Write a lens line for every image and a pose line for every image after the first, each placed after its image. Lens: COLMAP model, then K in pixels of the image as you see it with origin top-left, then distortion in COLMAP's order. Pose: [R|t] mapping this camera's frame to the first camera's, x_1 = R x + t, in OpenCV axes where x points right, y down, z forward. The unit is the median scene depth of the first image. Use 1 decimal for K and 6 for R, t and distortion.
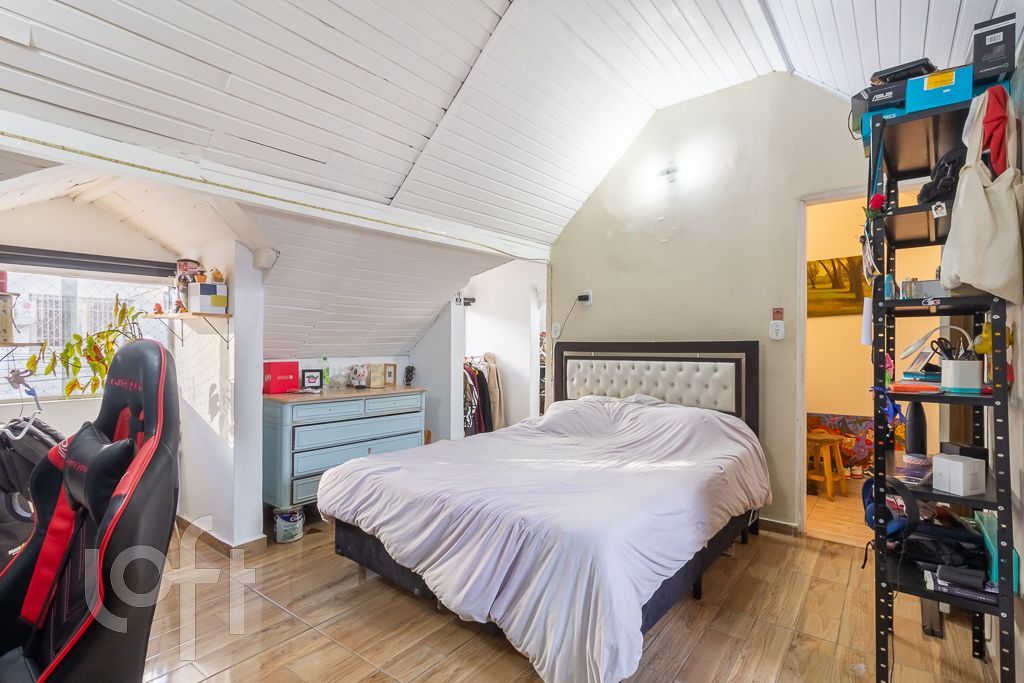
lens RADIAL K [[480.3, 0, 512.0], [0, 480.3, 341.5], [0, 0, 1]] dist [0.002015, 0.000175]
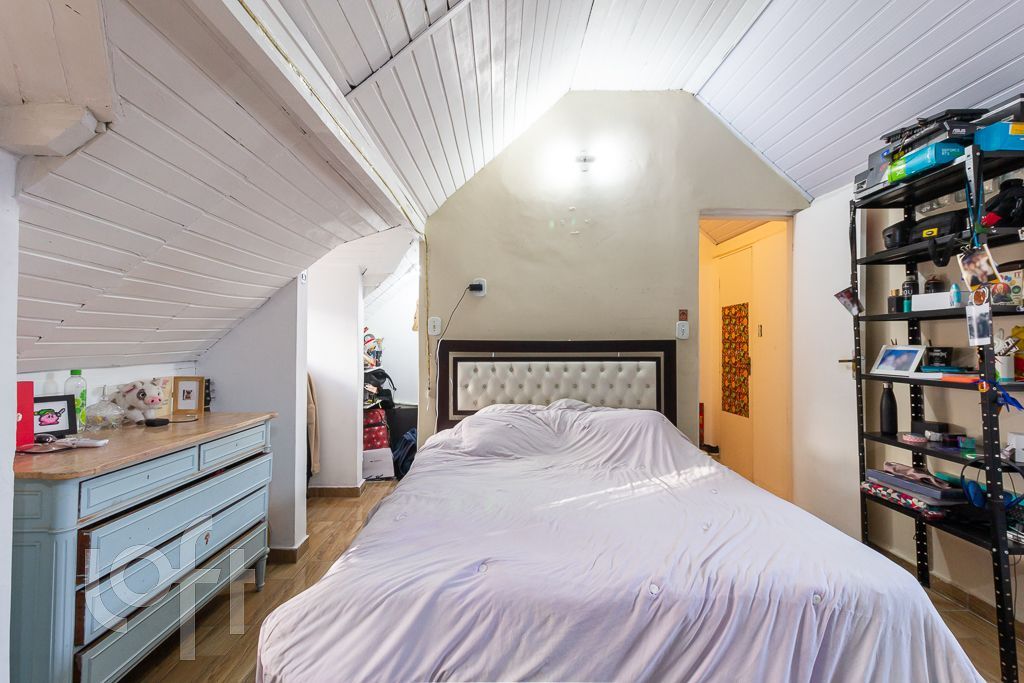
lens RADIAL K [[480.3, 0, 512.0], [0, 480.3, 341.5], [0, 0, 1]] dist [0.002015, 0.000175]
pose [[0.773047, 0.003552, 0.634339, -0.360479], [-0.003936, 0.999992, -0.000802, 0.003430], [-0.634337, -0.001877, 0.773055, 0.346069]]
